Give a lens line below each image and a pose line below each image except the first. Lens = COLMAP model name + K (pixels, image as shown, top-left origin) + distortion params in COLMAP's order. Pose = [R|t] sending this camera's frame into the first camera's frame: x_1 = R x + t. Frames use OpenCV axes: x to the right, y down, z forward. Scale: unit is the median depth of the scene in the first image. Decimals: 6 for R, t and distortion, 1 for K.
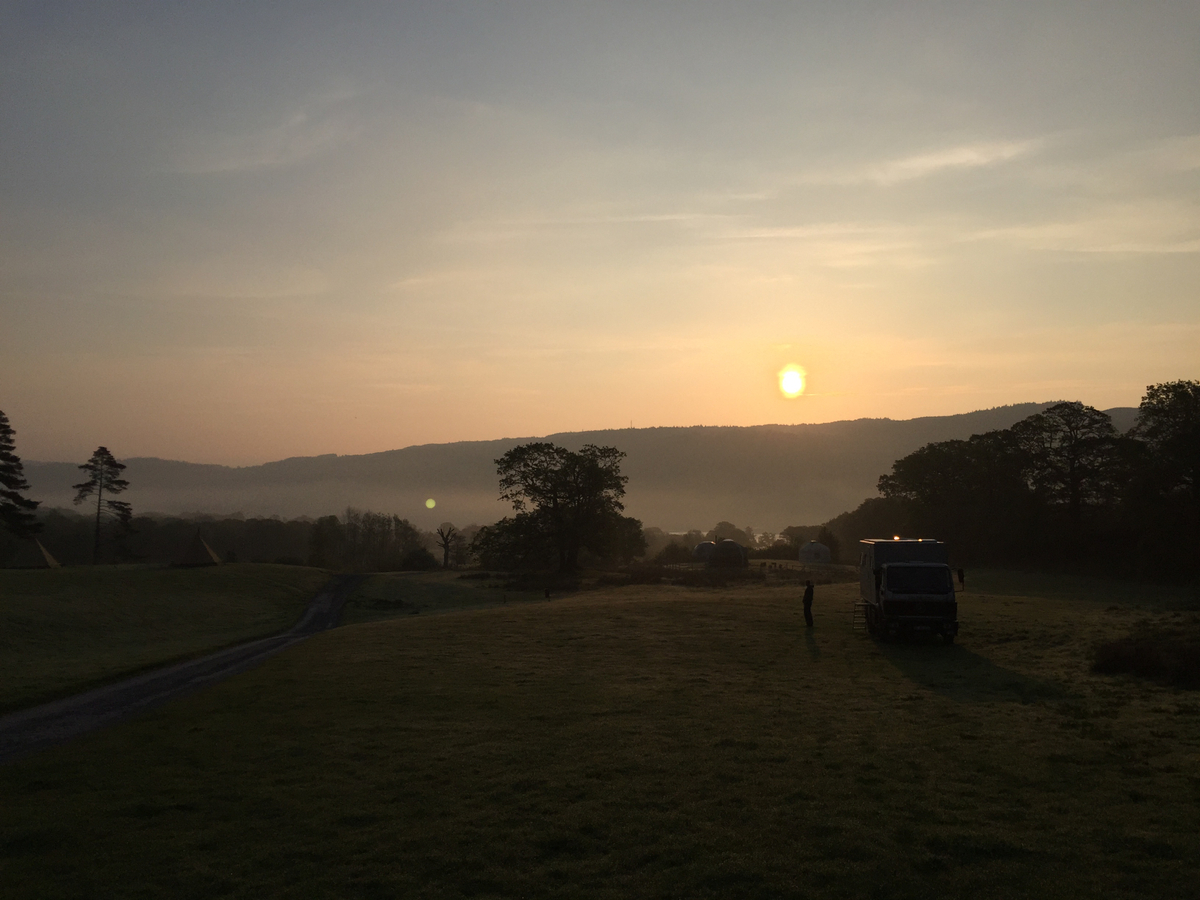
lens RADIAL K [[1014.2, 0, 597.3], [0, 1014.2, 458.0], [0, 0, 1]] dist [0.079540, -0.001915]
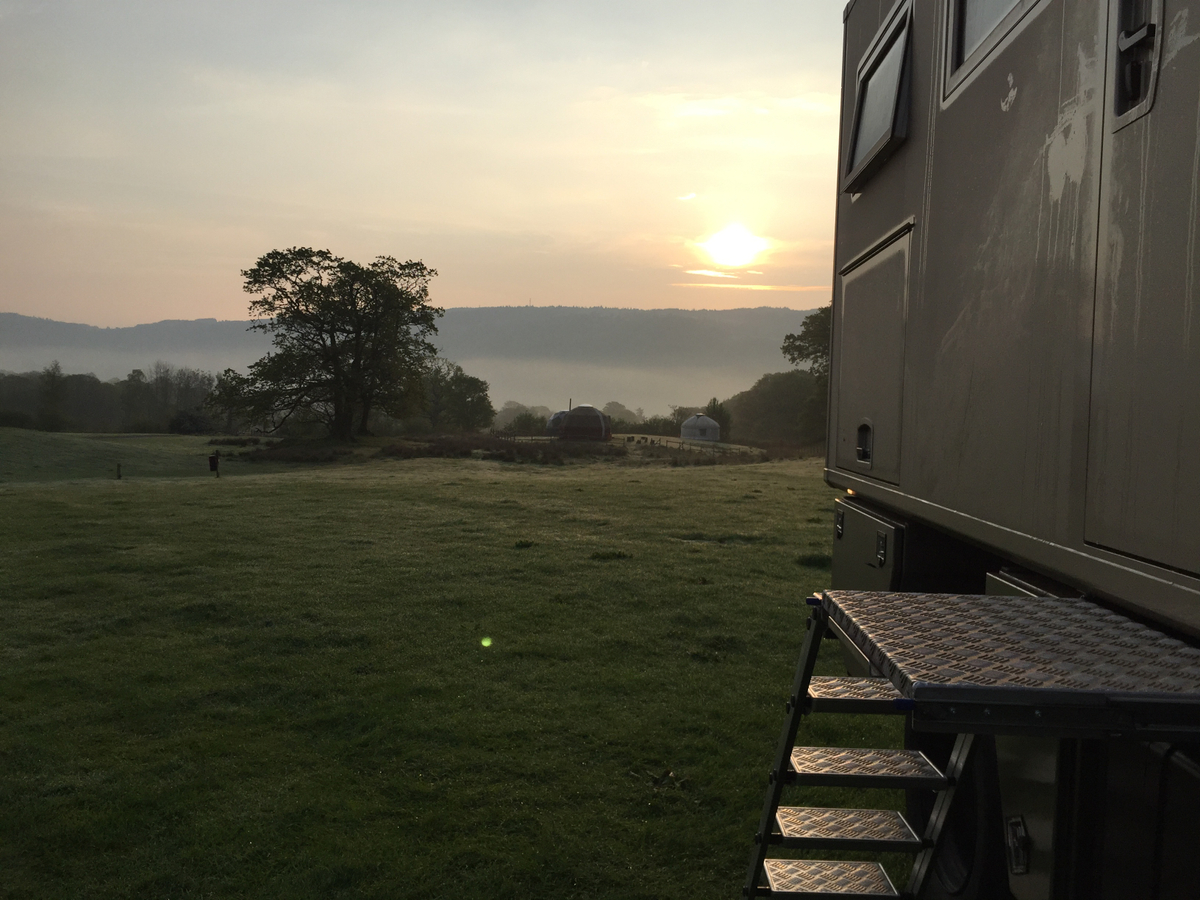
lens RADIAL K [[1014.2, 0, 597.3], [0, 1014.2, 458.0], [0, 0, 1]] dist [0.079540, -0.001915]
pose [[0.994415, 0.031901, 0.100602, 0.062179], [-0.043238, 0.992699, 0.112598, 0.034277], [-0.096276, -0.116319, 0.988535, 0.250900]]
